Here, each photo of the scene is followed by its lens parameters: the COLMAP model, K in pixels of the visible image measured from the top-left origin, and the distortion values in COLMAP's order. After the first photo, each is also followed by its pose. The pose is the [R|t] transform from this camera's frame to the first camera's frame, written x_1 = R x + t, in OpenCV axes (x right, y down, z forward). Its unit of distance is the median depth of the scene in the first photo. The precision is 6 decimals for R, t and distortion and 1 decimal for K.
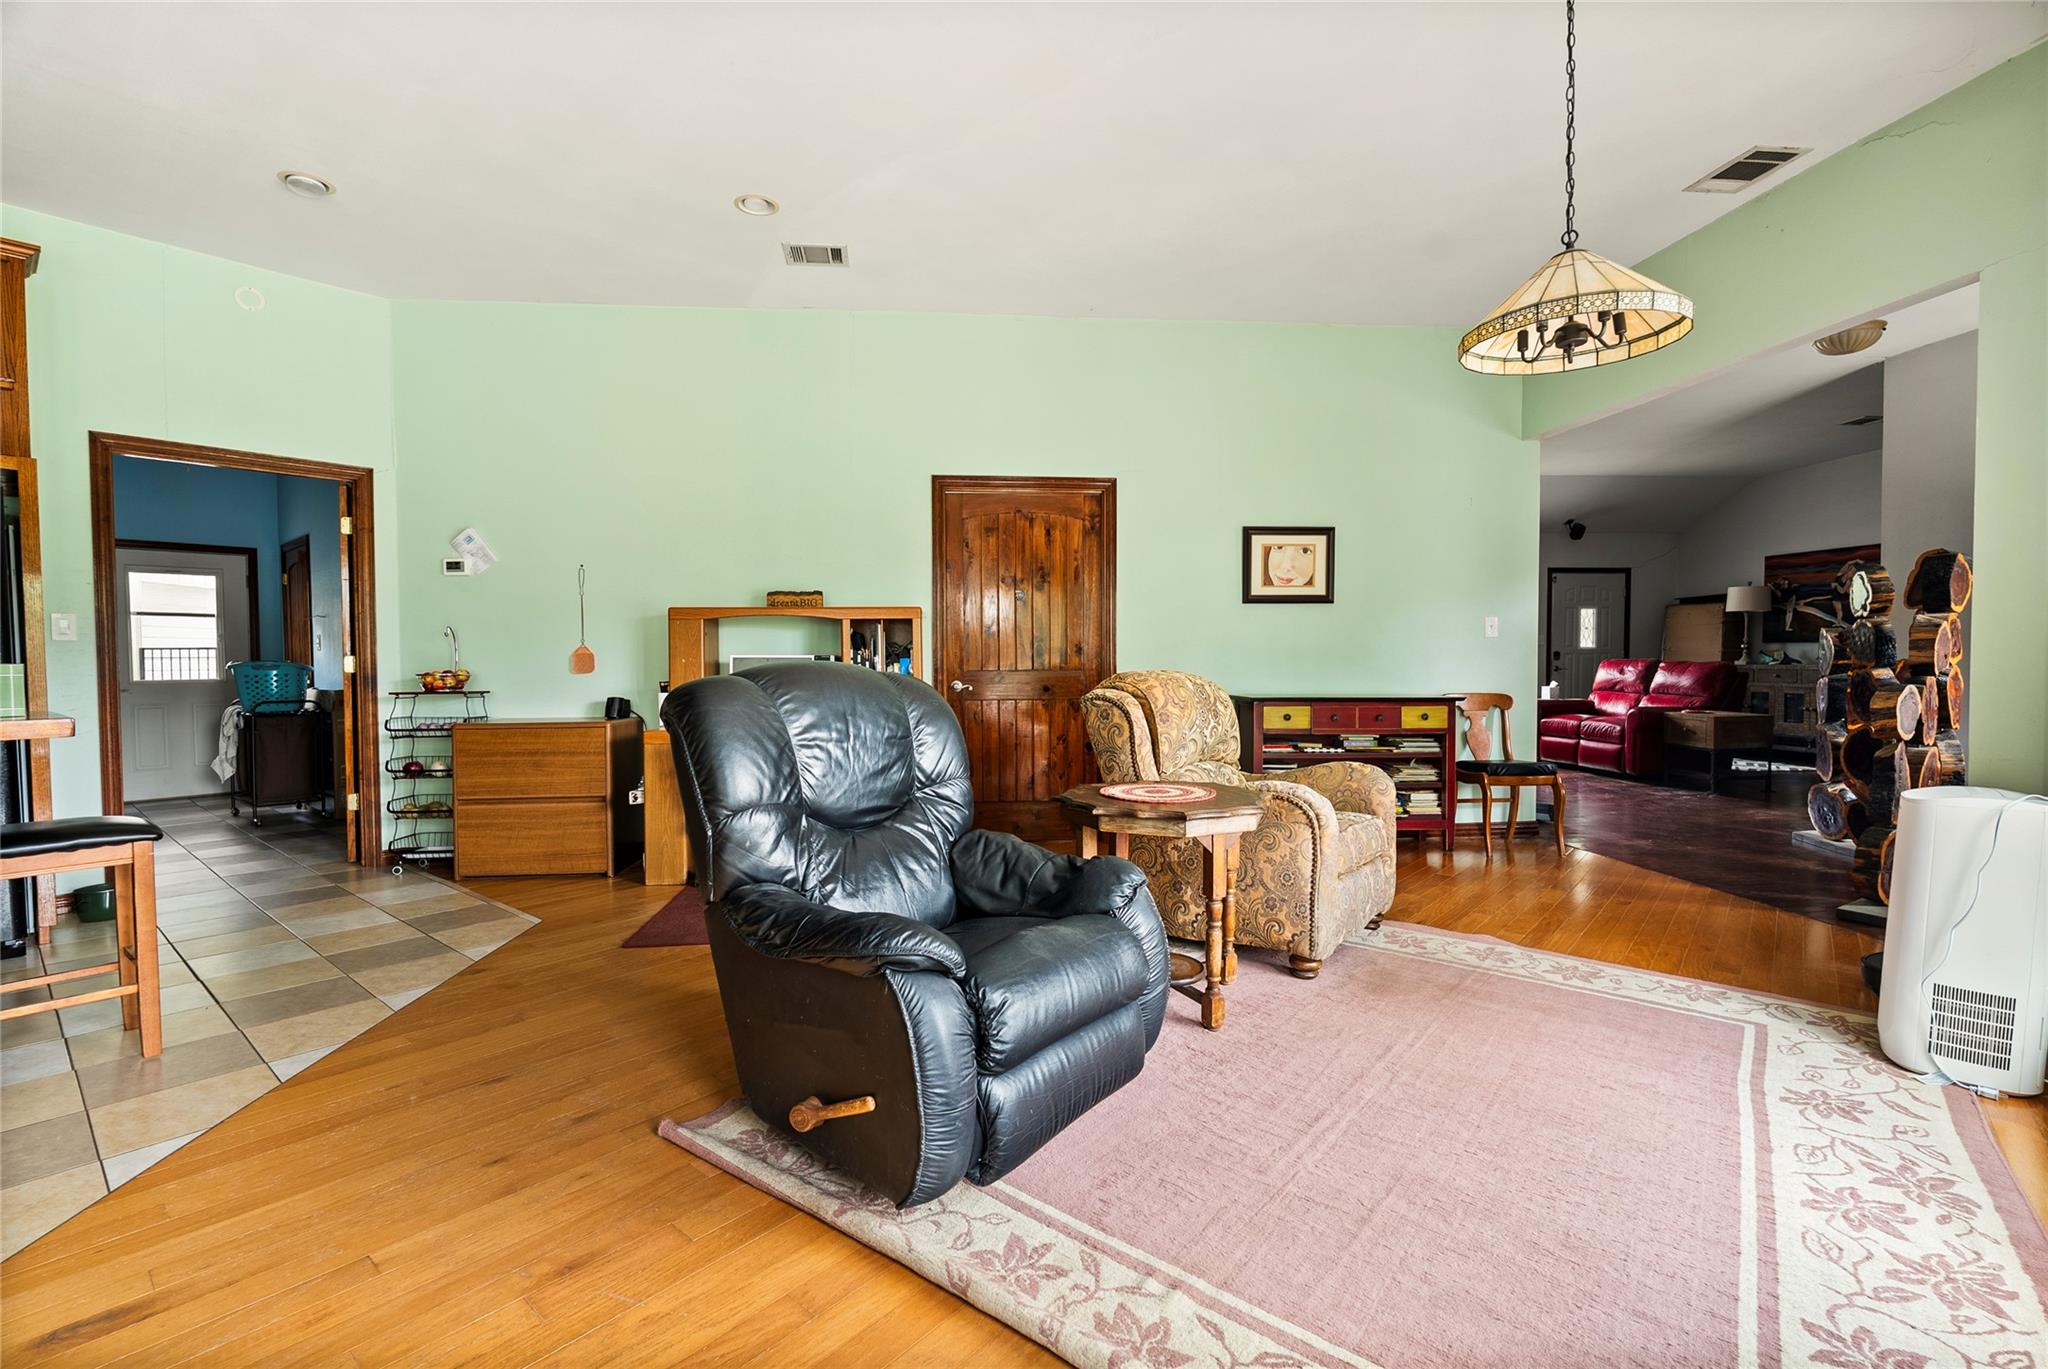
lens RADIAL K [[920.9, 0, 1022.3], [0, 920.9, 688.9], [0, 0, 1]] dist [-0.007753, 0.000982]
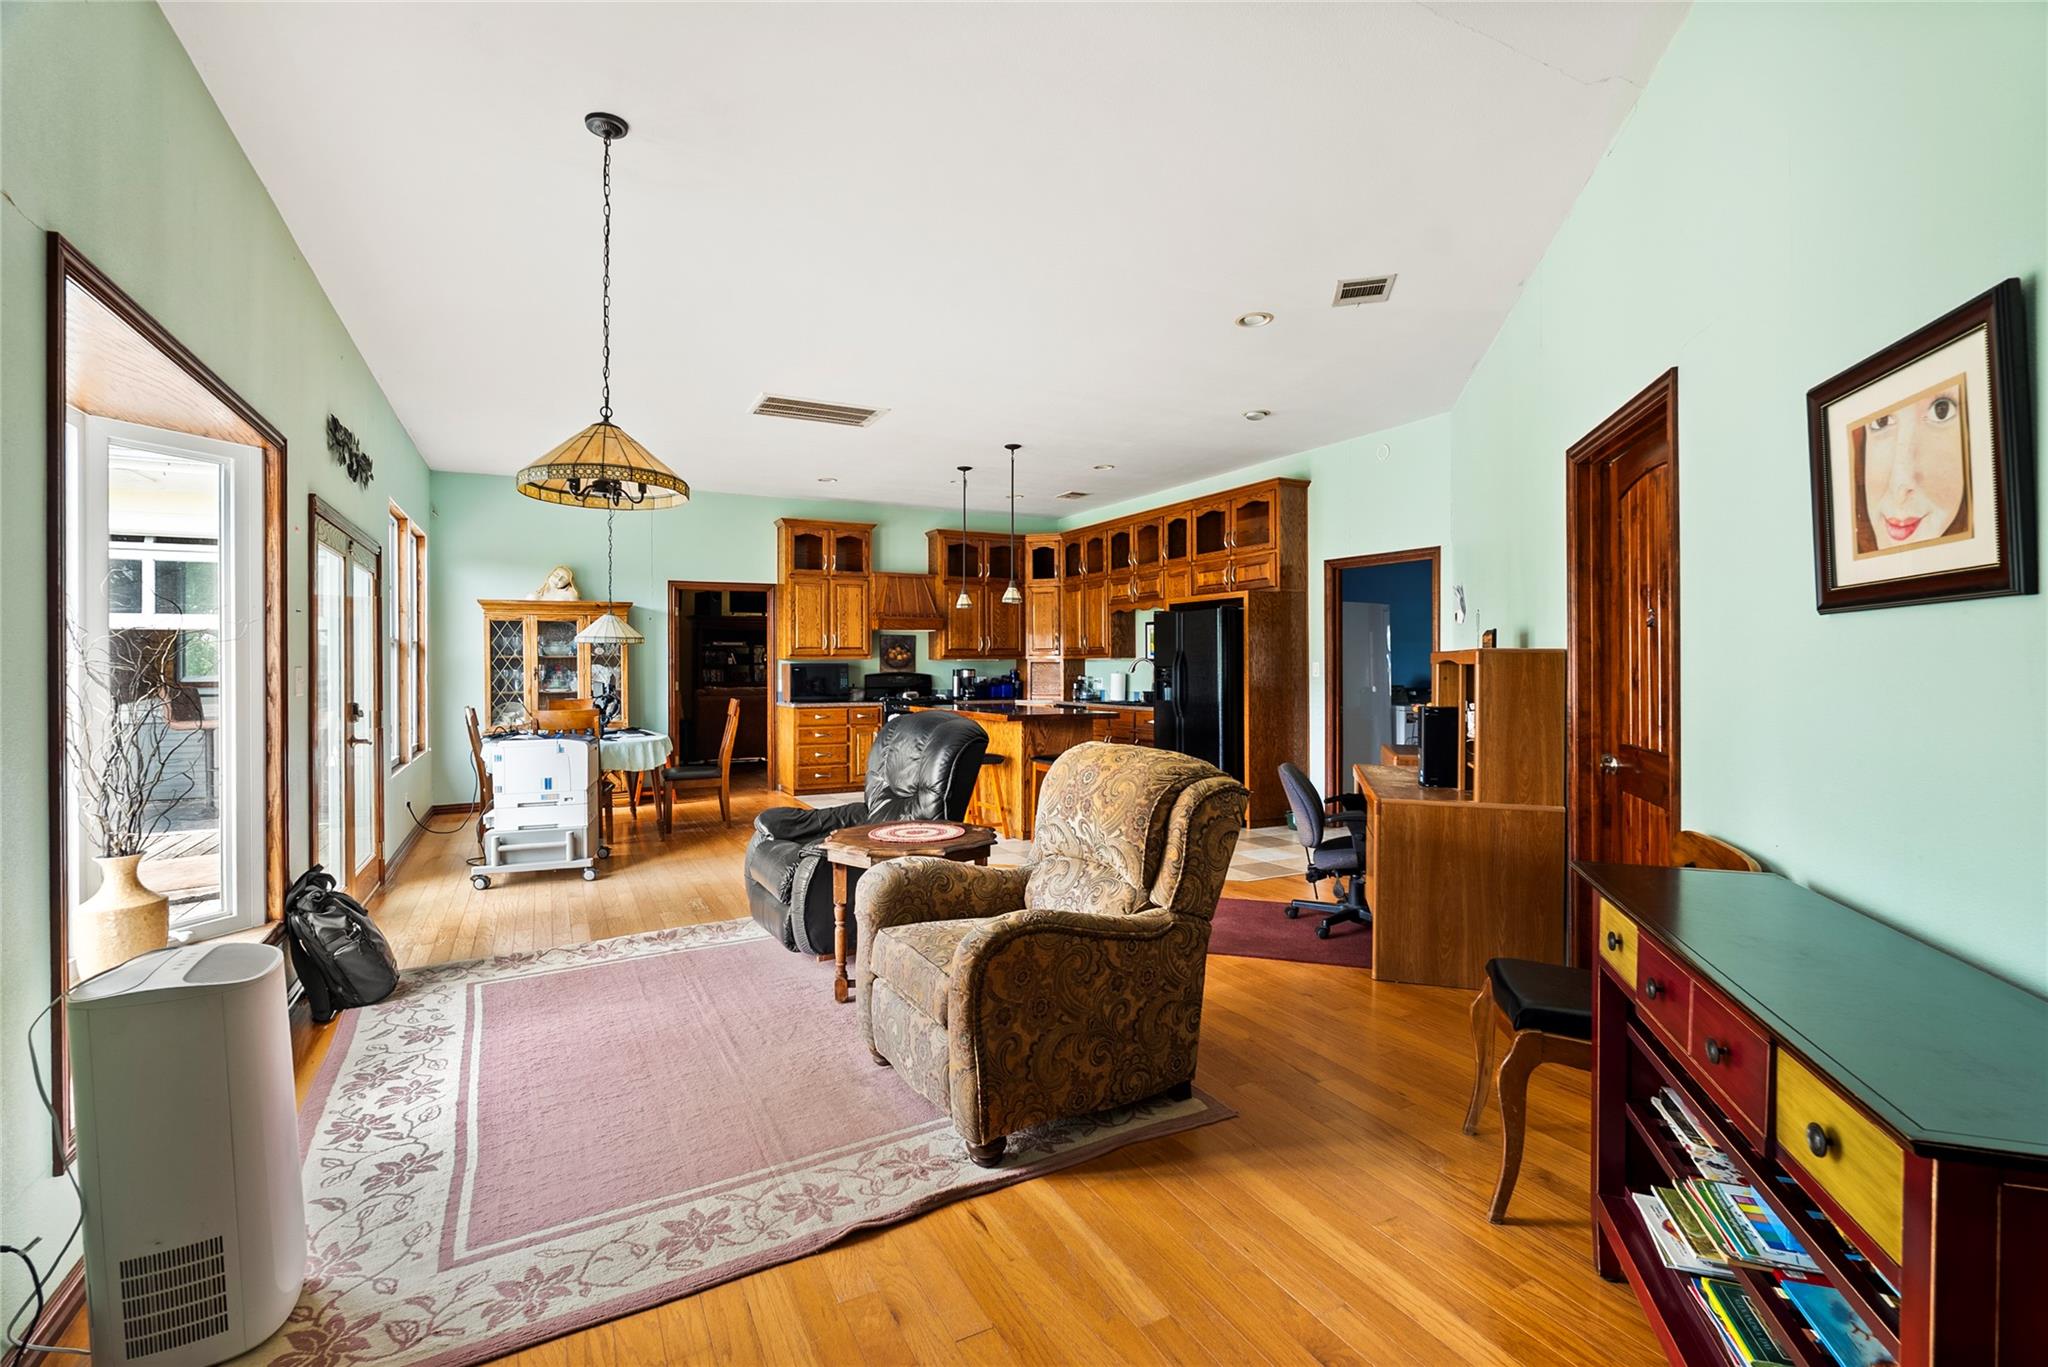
lens RADIAL K [[920.9, 0, 1023.1], [0, 920.9, 667.9], [0, 0, 1]] dist [-0.007753, 0.000982]
pose [[-0.378479, 0.011838, -0.925534, 0.720776], [-0.023456, 0.999474, 0.022376, -0.080560], [0.925313, 0.030178, -0.378002, 0.934637]]
